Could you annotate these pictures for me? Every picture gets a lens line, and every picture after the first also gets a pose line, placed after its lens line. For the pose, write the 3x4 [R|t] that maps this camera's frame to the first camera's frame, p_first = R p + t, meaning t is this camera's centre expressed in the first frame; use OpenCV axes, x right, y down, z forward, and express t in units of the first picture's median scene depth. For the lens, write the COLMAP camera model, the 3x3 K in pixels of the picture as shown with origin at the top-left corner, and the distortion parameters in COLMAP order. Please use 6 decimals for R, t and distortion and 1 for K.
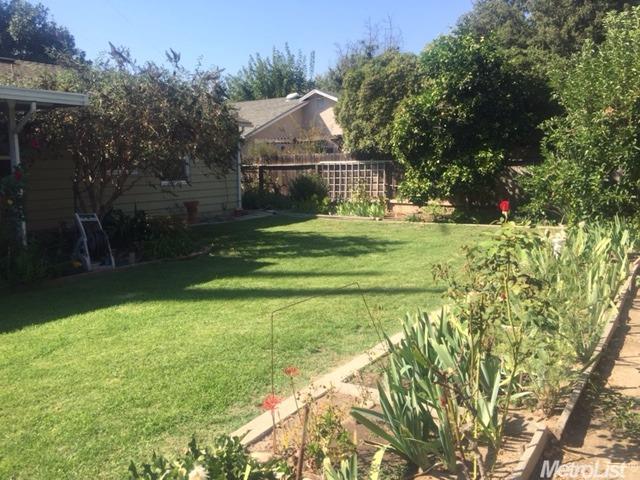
lens RADIAL K [[554.8, 0, 323.0], [0, 554.8, 238.1], [0, 0, 1]] dist [0.094752, -0.134470]
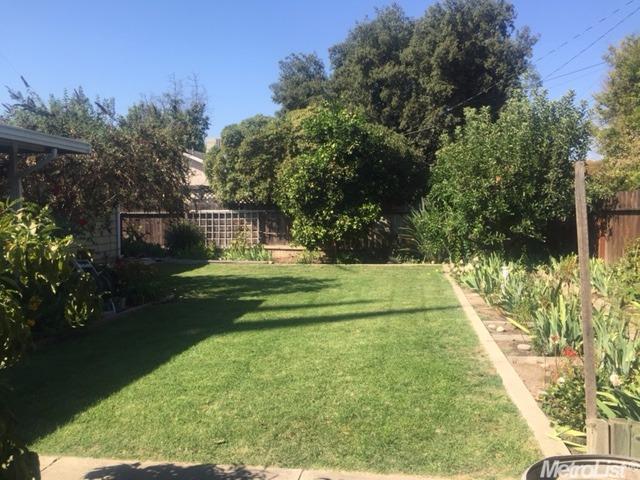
lens RADIAL K [[554.8, 0, 323.0], [0, 554.8, 238.1], [0, 0, 1]] dist [0.094752, -0.134470]
pose [[0.903177, -0.007082, 0.429209, -0.267523], [0.045661, 0.995776, -0.079654, 0.009556], [-0.426832, 0.091540, 0.899686, -0.041879]]
